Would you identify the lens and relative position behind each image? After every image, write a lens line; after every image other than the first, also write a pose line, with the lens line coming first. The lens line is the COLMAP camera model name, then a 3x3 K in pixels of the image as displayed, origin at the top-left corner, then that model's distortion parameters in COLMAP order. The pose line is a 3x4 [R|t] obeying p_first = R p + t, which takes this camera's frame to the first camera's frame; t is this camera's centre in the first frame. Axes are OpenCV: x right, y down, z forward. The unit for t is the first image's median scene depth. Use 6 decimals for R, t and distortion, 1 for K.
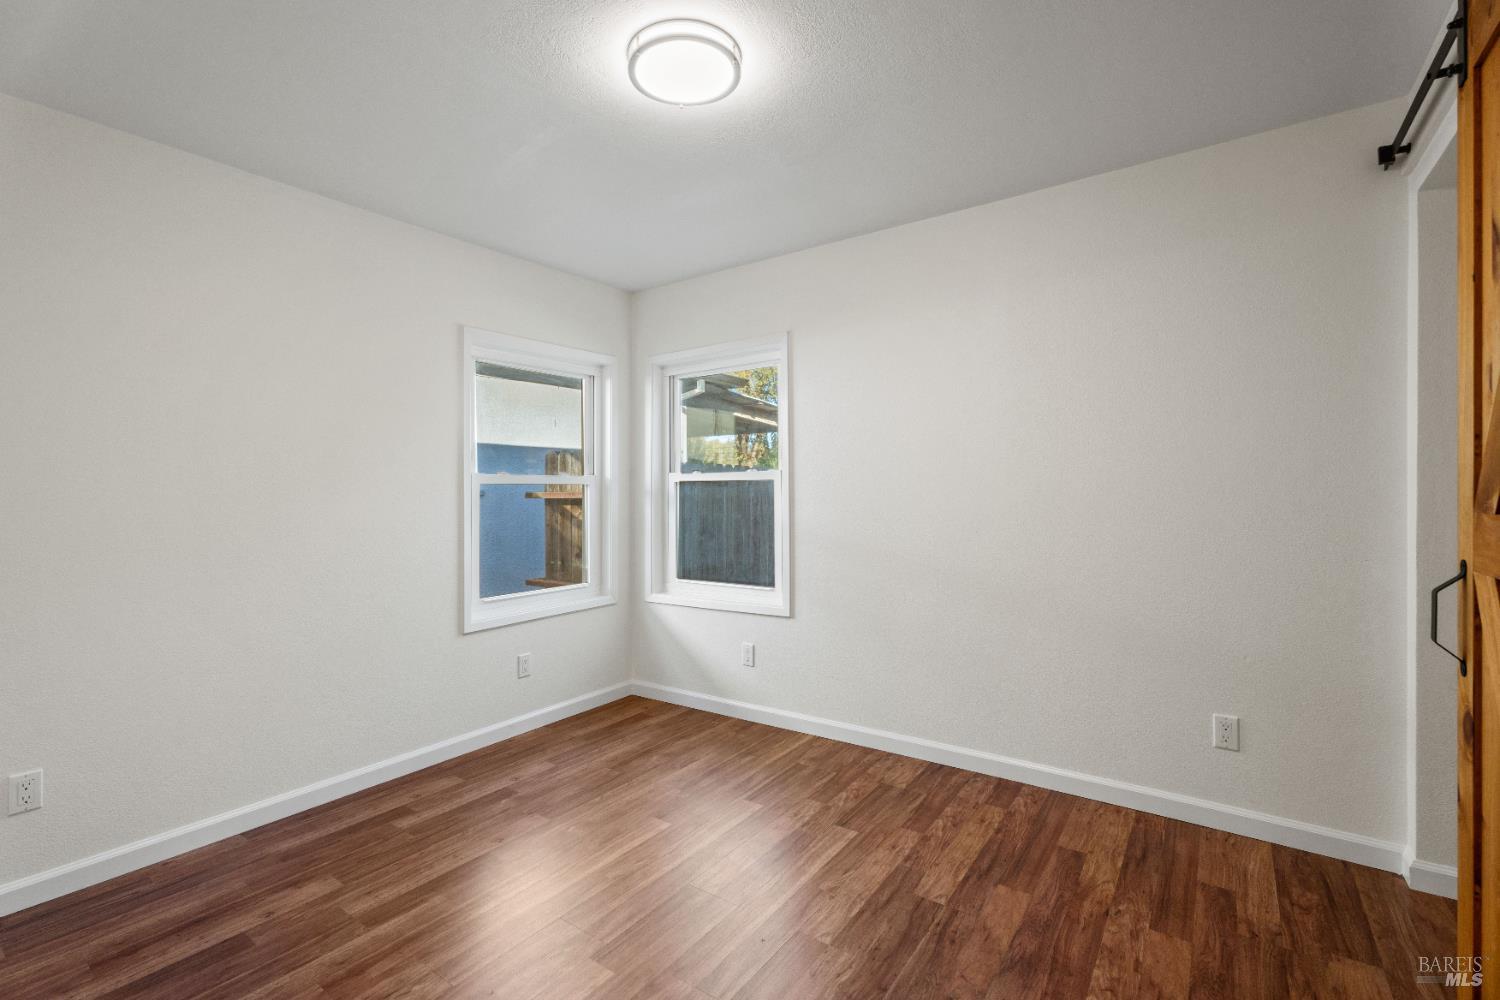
lens RADIAL K [[671.3, 0, 746.2], [0, 671.3, 483.7], [0, 0, 1]] dist [0.000975, 0.000349]
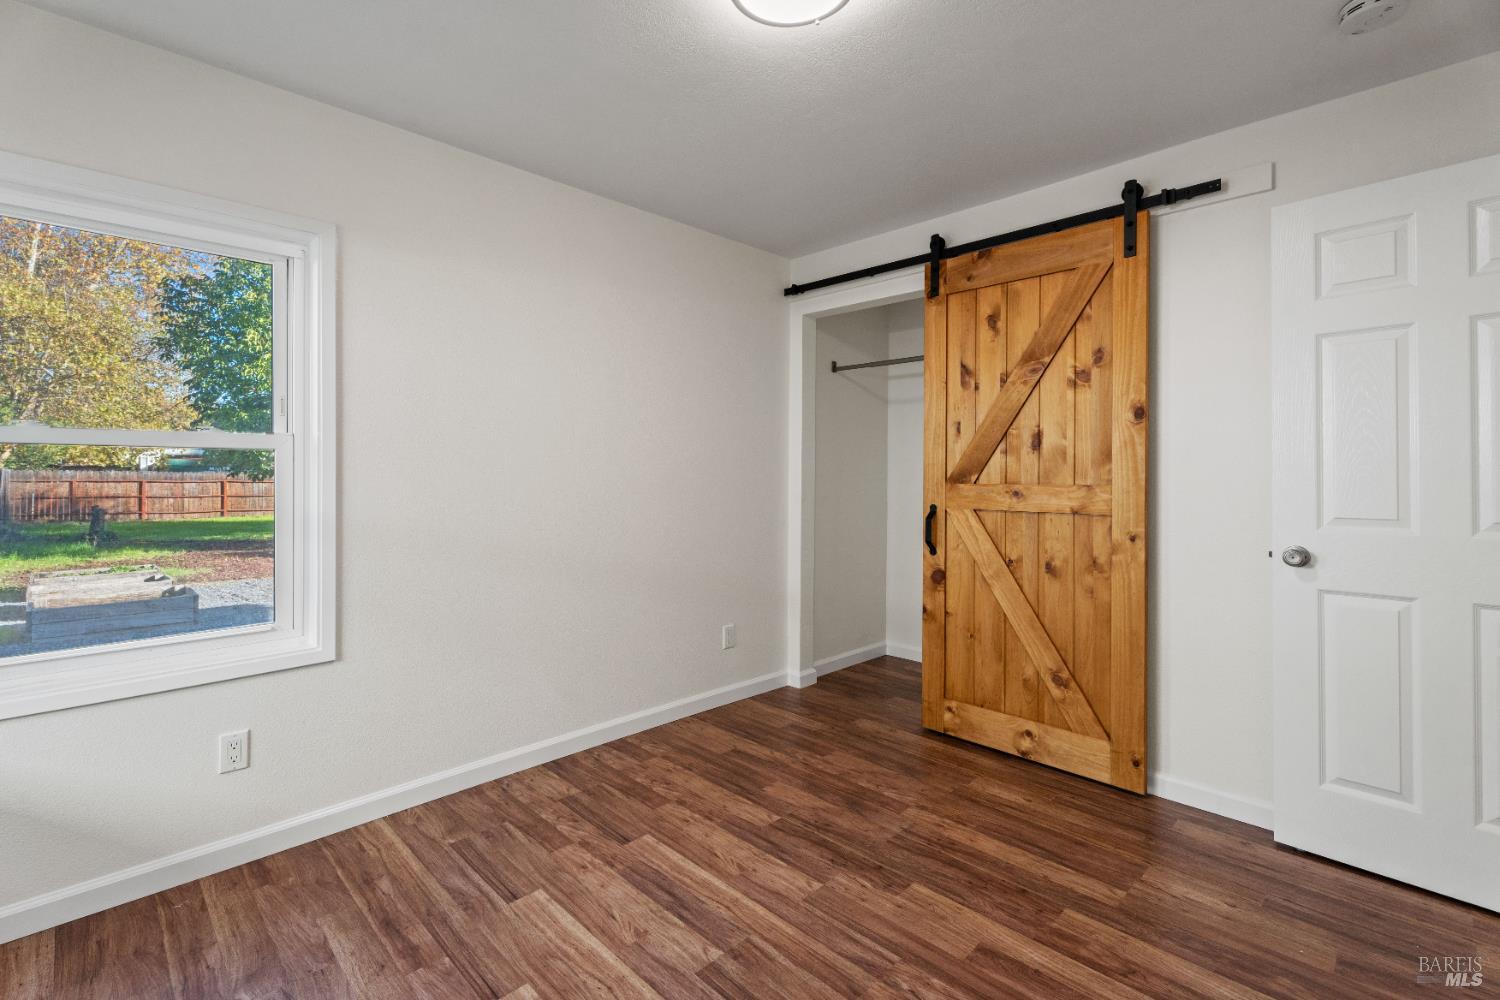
lens RADIAL K [[671.3, 0, 746.2], [0, 671.3, 483.7], [0, 0, 1]] dist [0.000975, 0.000349]
pose [[0.168154, -0.002407, 0.985758, -0.692470], [-0.014763, 0.999879, 0.004960, 0.024577], [-0.985650, -0.015386, 0.168098, 0.680449]]
